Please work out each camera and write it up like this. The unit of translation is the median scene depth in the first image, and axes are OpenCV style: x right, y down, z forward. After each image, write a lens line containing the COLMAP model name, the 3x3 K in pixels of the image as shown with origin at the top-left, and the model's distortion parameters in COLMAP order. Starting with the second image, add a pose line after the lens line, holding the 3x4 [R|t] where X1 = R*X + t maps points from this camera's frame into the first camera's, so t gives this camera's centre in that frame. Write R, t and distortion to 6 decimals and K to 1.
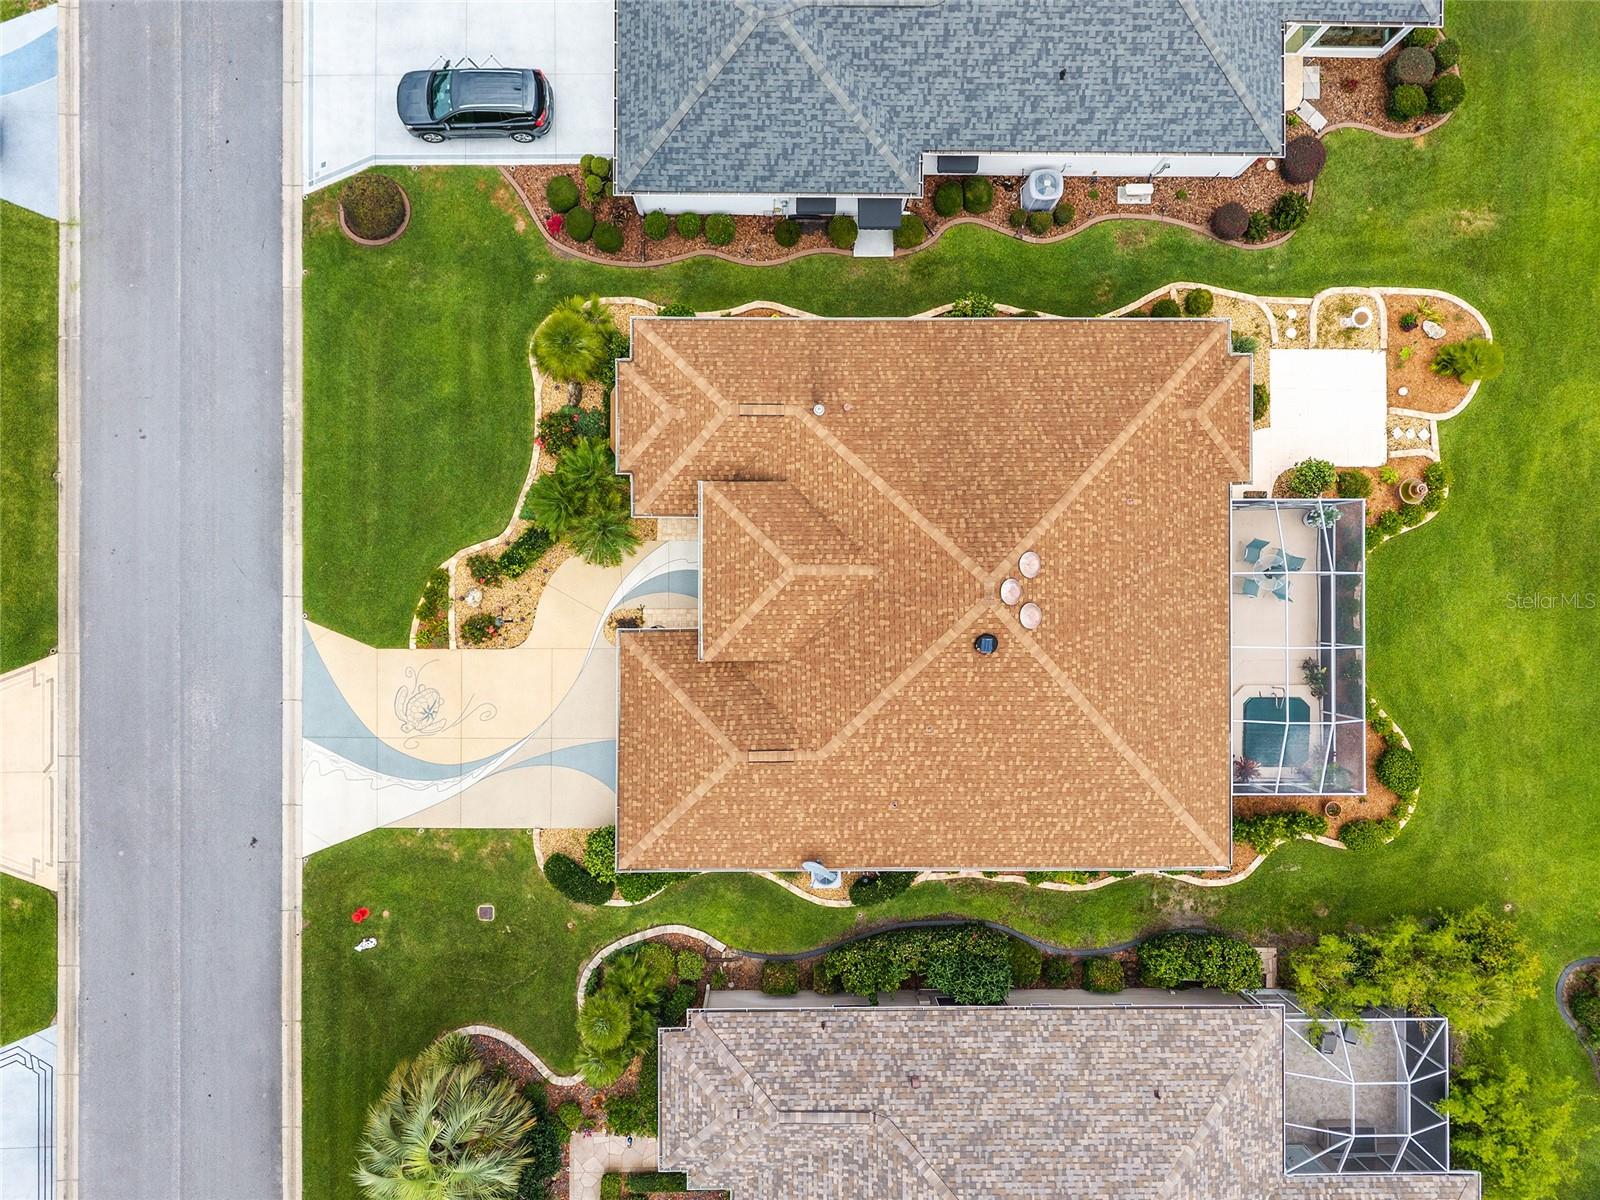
lens RADIAL K [[1106.7, 0, 792.3], [0, 1106.7, 627.6], [0, 0, 1]] dist [0.028284, -0.056681]
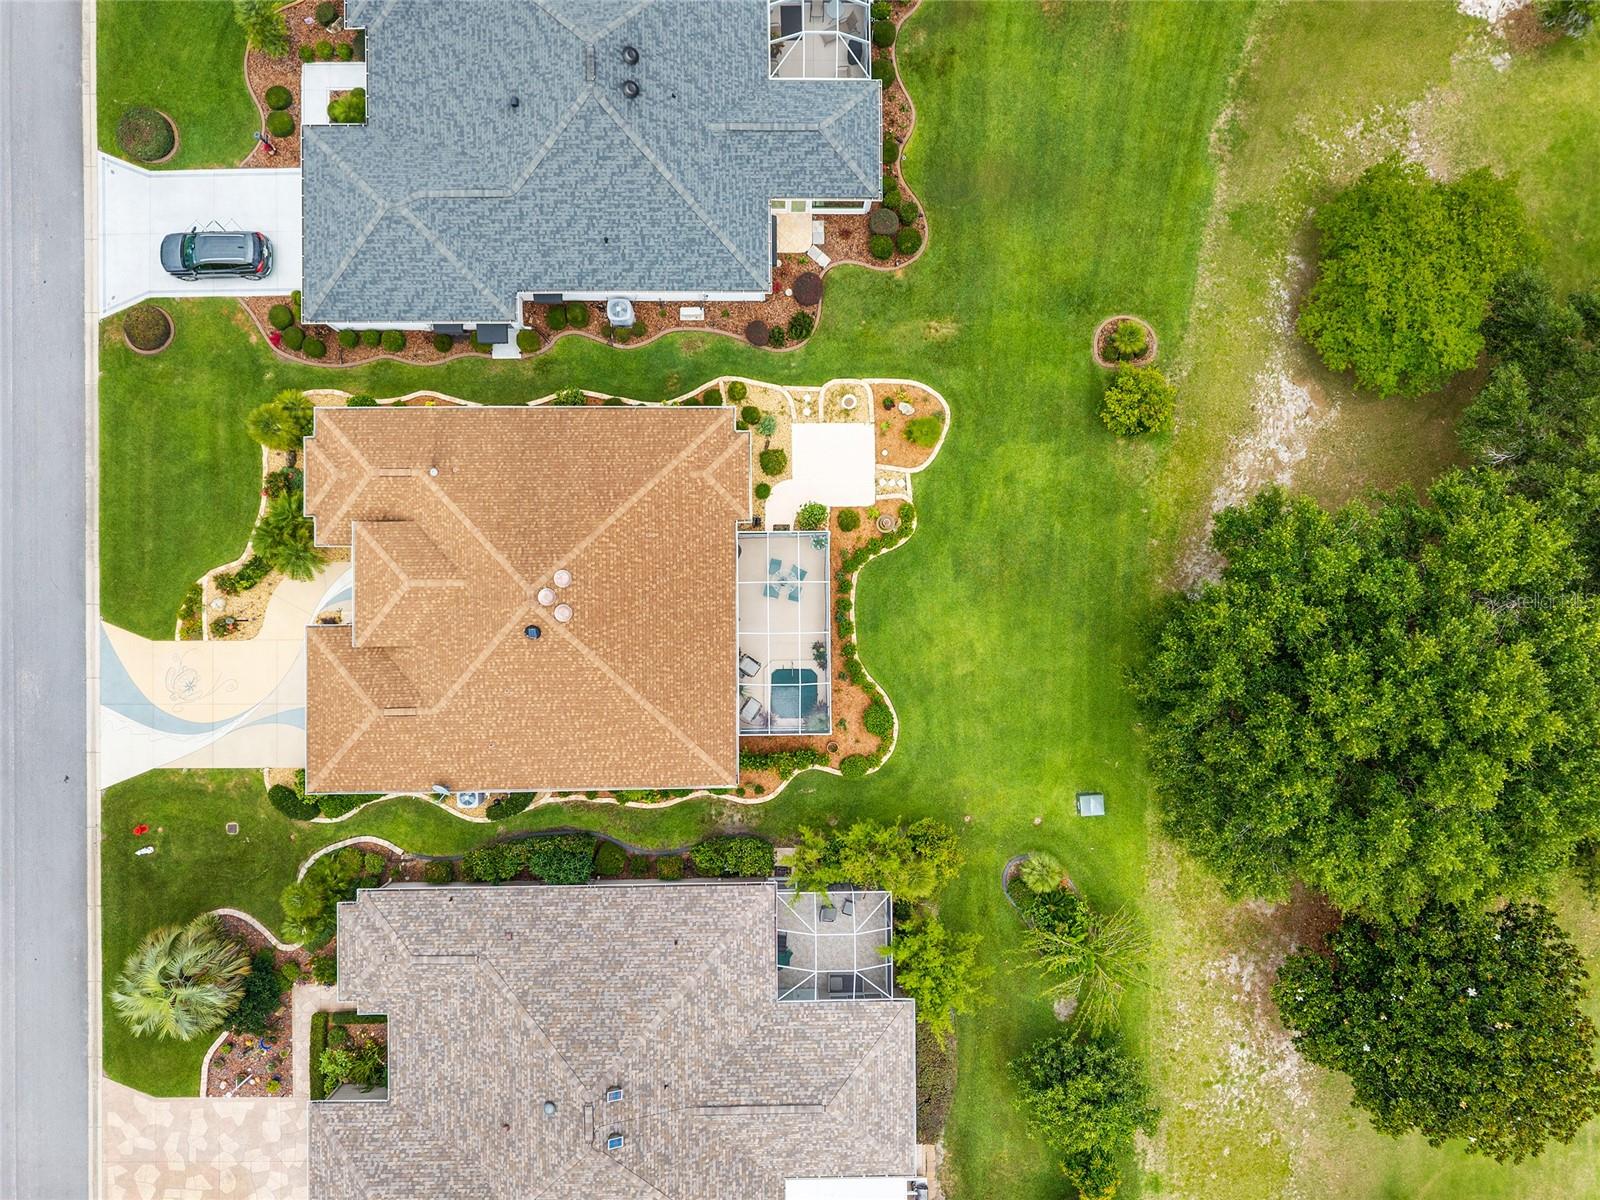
lens RADIAL K [[1073.4, 0, 802.9], [0, 1073.4, 626.9], [0, 0, 1]] dist [0.002646, -0.021889]
pose [[0.999897, -0.008449, 0.011607, 0.434989], [0.008484, 0.999960, -0.002988, 0.012406], [-0.011581, 0.003086, 0.999928, -0.366466]]
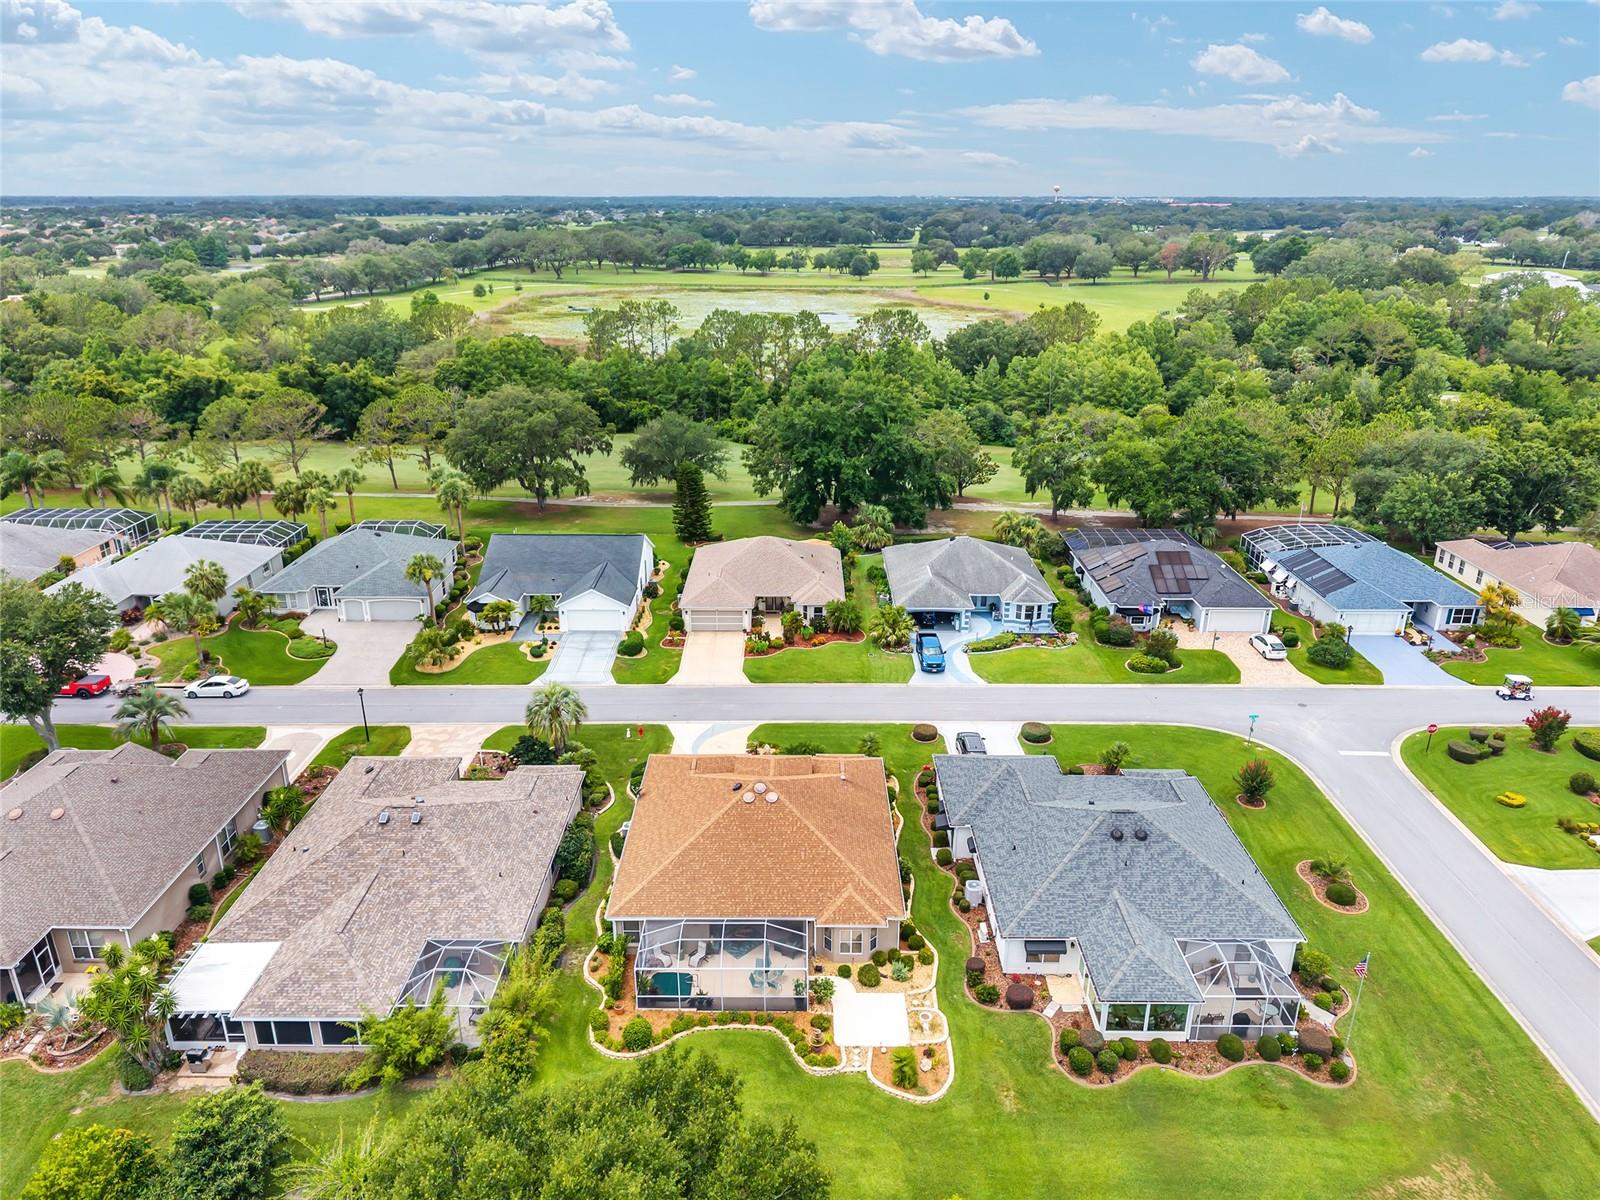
lens RADIAL K [[1076.0, 0, 800.1], [0, 1076.0, 594.0], [0, 0, 1]] dist [0.020009, -0.009370]
pose [[-0.003332, 0.334806, -0.942281, 1.770001], [-0.999914, -0.013072, -0.001109, -0.088596], [-0.012688, 0.942197, 0.334820, -0.089213]]
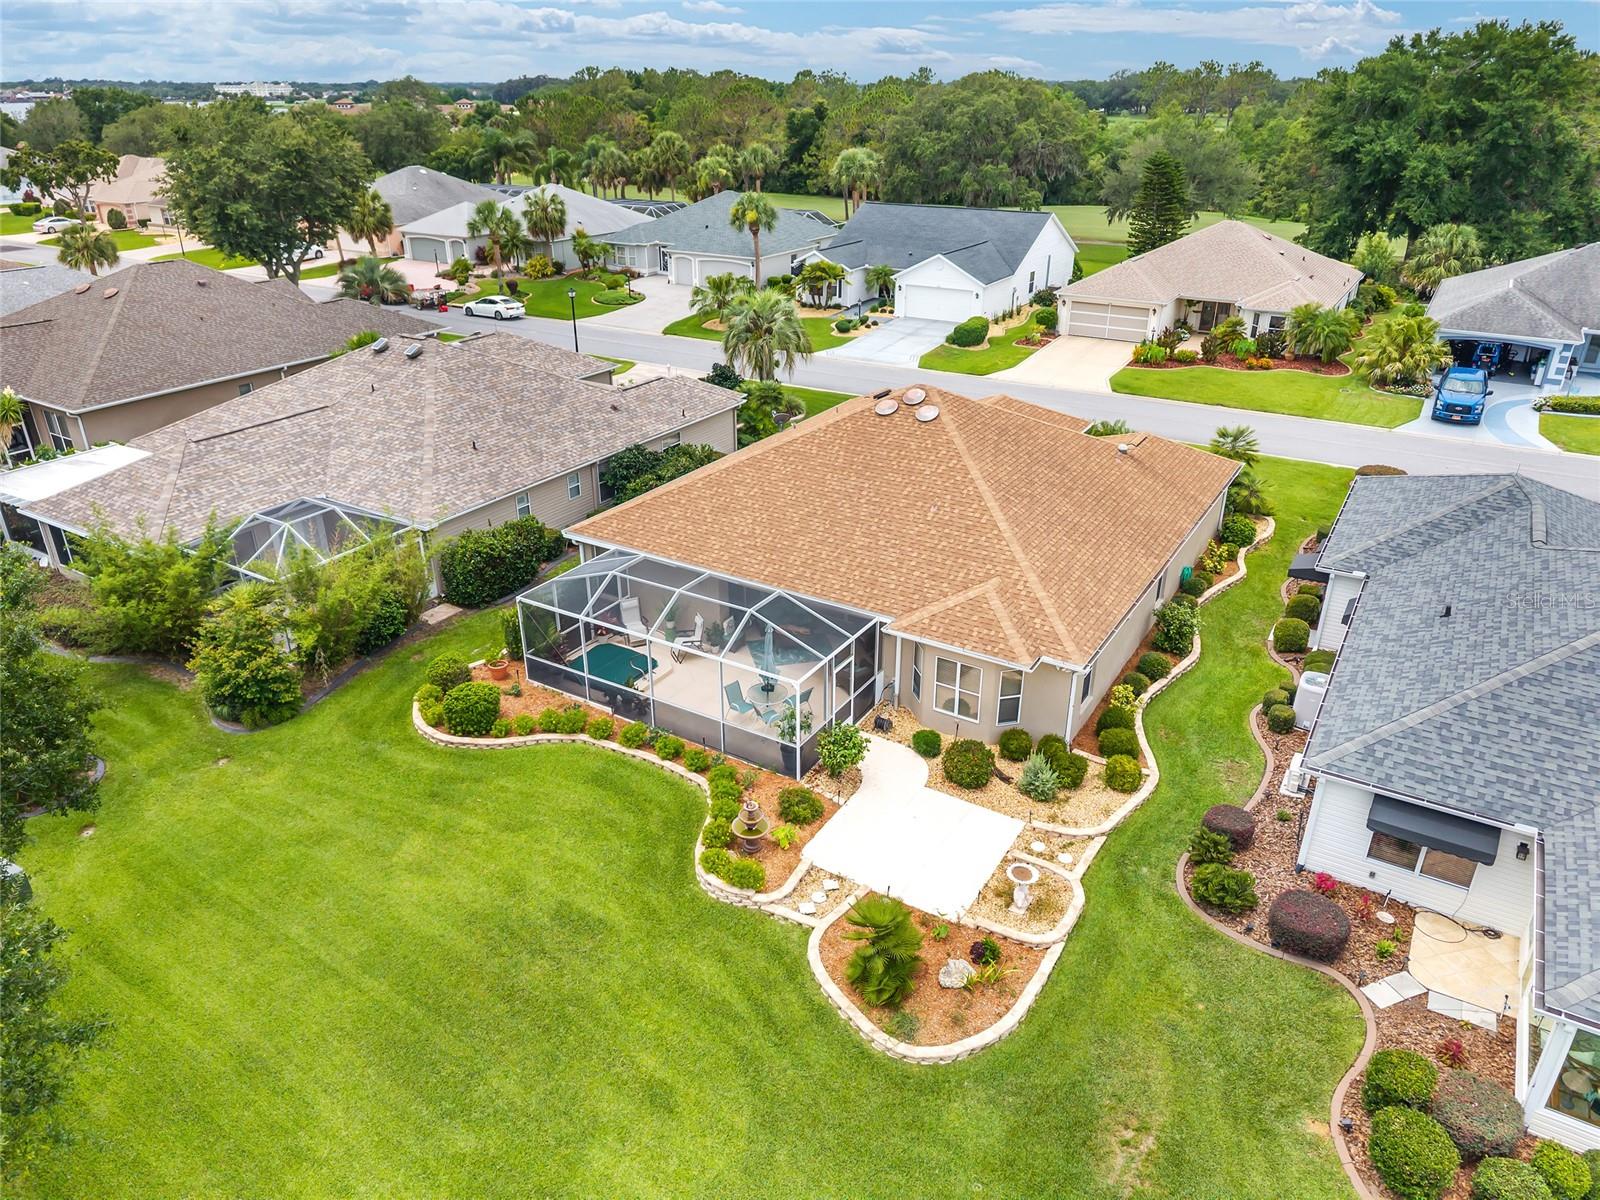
lens RADIAL K [[1076.0, 0, 800.1], [0, 1076.0, 594.0], [0, 0, 1]] dist [0.020009, -0.009370]
pose [[-0.526775, 0.350969, -0.774164, 0.999862], [-0.849850, -0.234832, 0.471813, -0.423727], [-0.016207, 0.906463, 0.421975, 0.596862]]
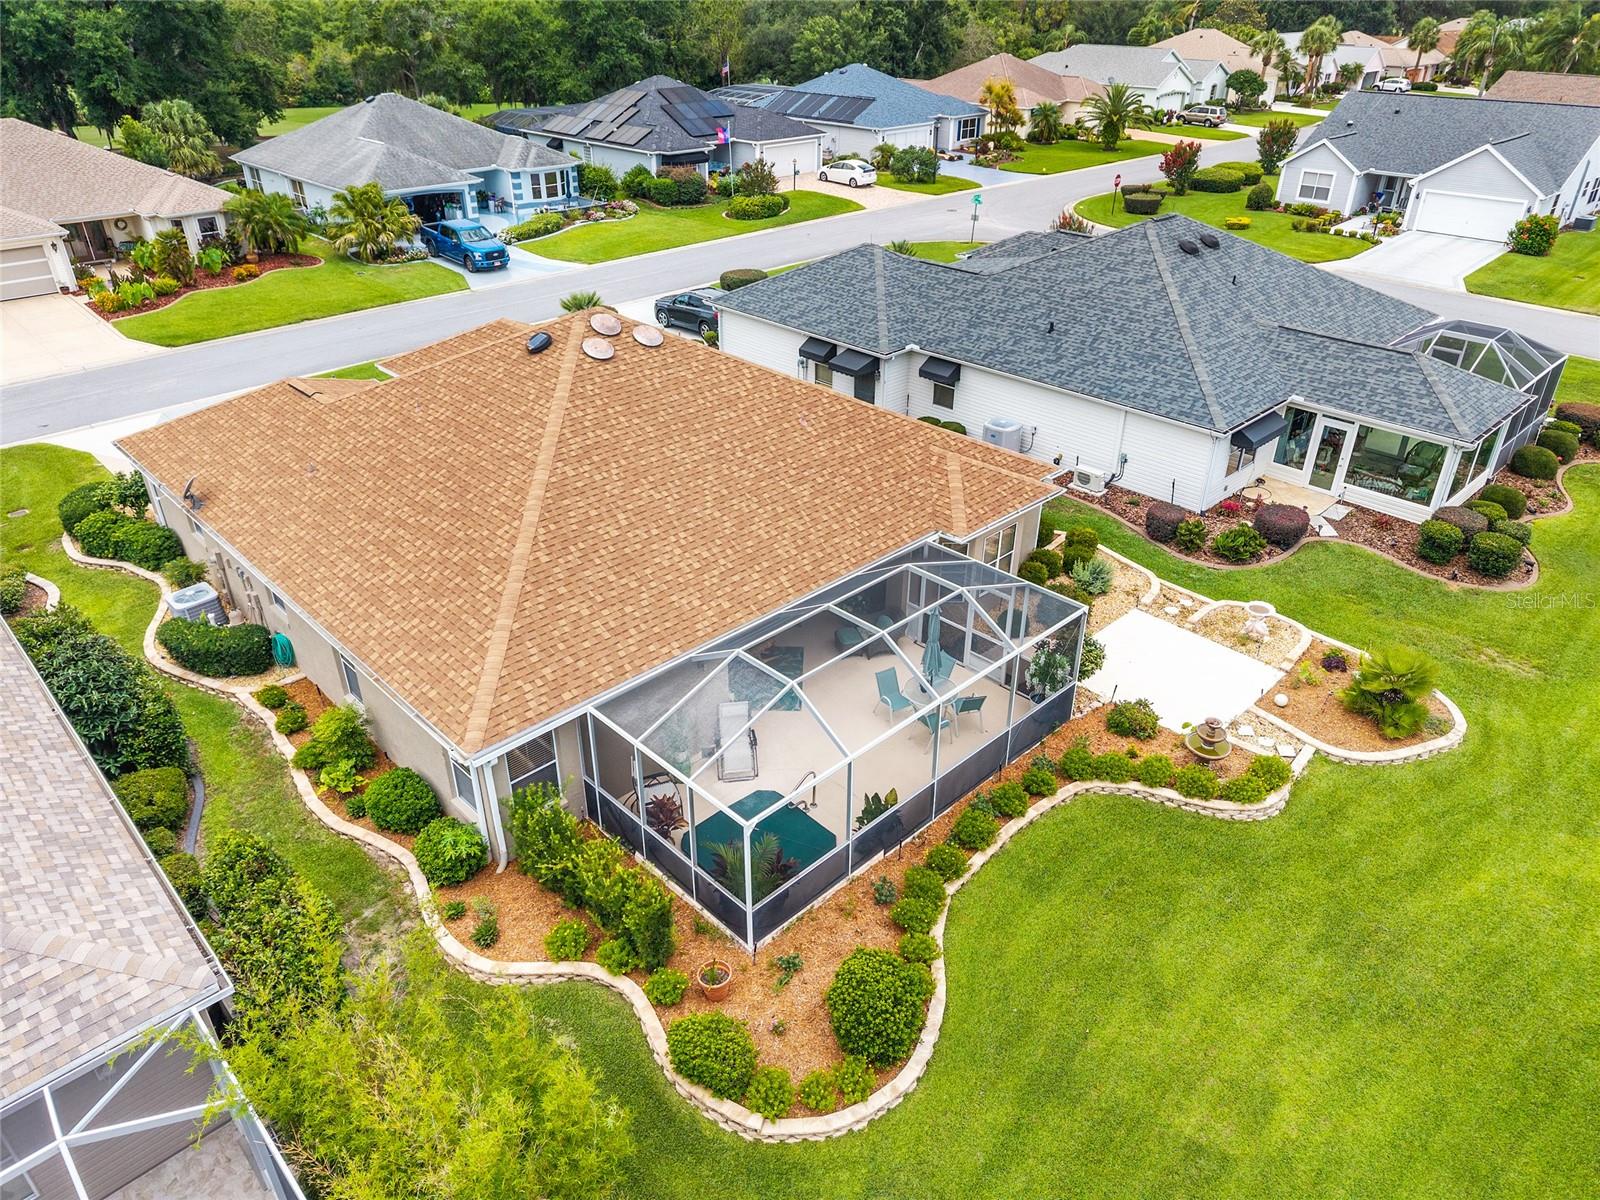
lens RADIAL K [[1076.0, 0, 800.1], [0, 1076.0, 594.0], [0, 0, 1]] dist [0.020009, -0.009370]
pose [[0.694291, 0.349897, -0.628913, 0.743794], [-0.719691, 0.340260, -0.605201, 0.358656], [0.002236, 0.872809, 0.488057, 0.646473]]
